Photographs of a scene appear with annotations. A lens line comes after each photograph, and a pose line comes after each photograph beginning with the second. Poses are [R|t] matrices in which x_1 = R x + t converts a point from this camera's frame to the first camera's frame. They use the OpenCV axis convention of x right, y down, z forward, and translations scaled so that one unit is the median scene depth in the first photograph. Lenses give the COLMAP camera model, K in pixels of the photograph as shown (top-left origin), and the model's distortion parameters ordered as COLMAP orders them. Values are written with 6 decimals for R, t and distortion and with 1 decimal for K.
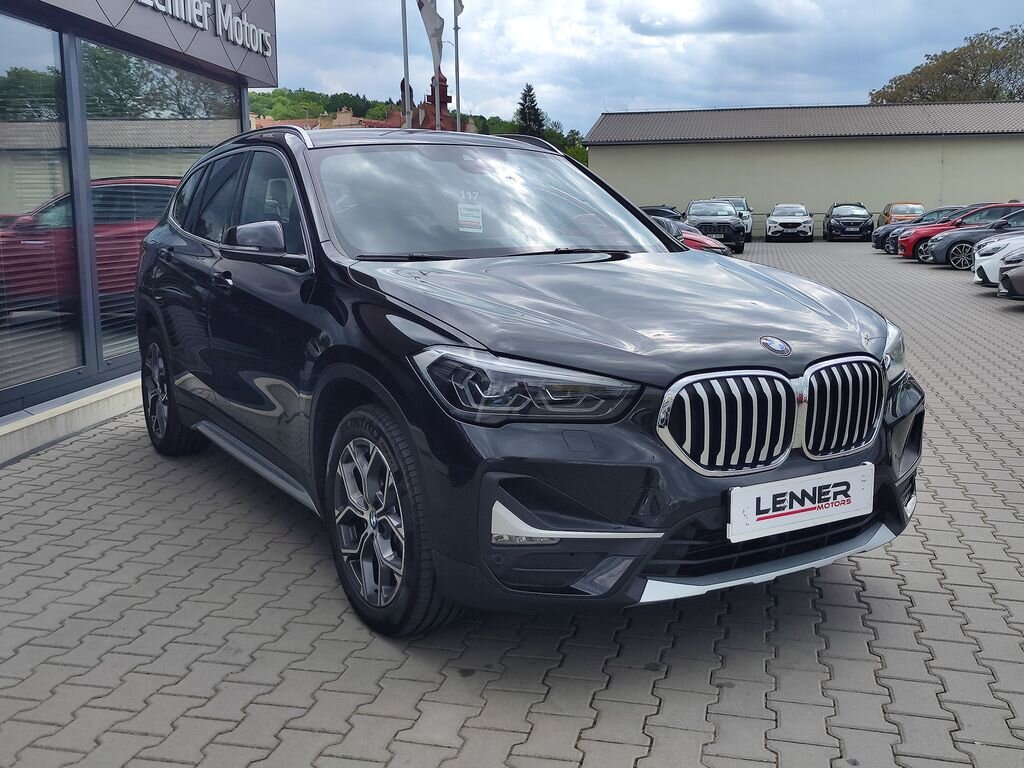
lens RADIAL K [[963.1, 0, 513.6], [0, 963.1, 359.7], [0, 0, 1]] dist [0.121800, -0.278749]
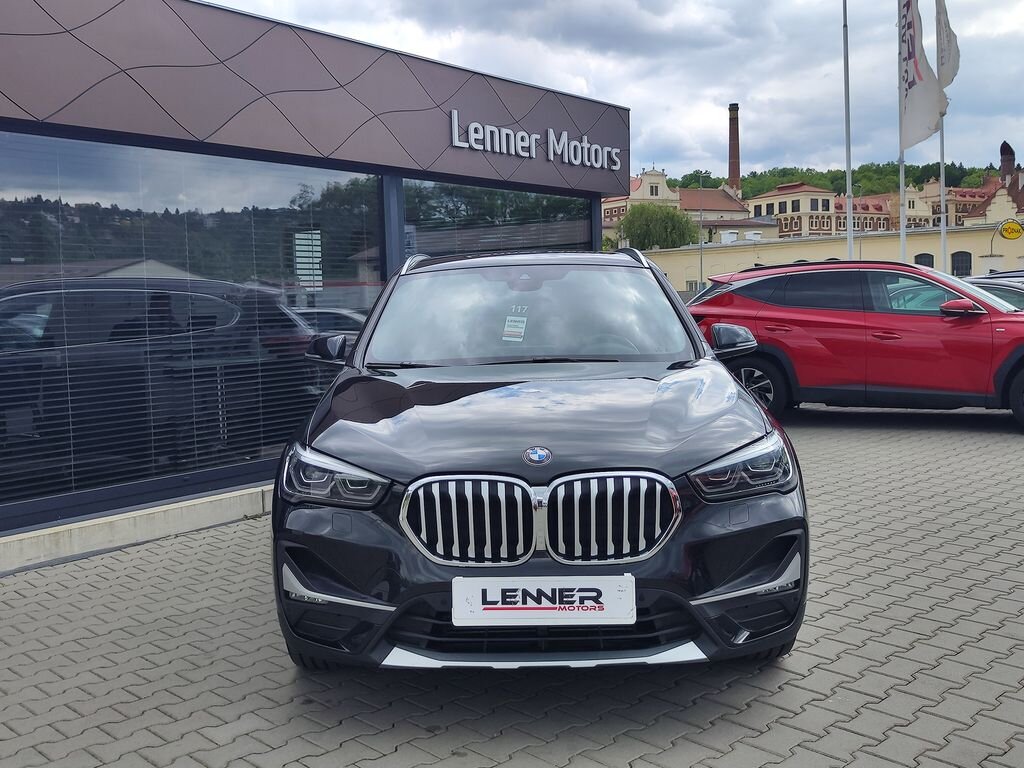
lens RADIAL K [[963.1, 0, 513.6], [0, 963.1, 359.7], [0, 0, 1]] dist [0.121800, -0.278749]
pose [[0.859557, 0.016302, -0.510779, 0.825967], [-0.057992, 0.996146, -0.065797, -0.051352], [0.507738, 0.086177, 0.857190, 0.019874]]
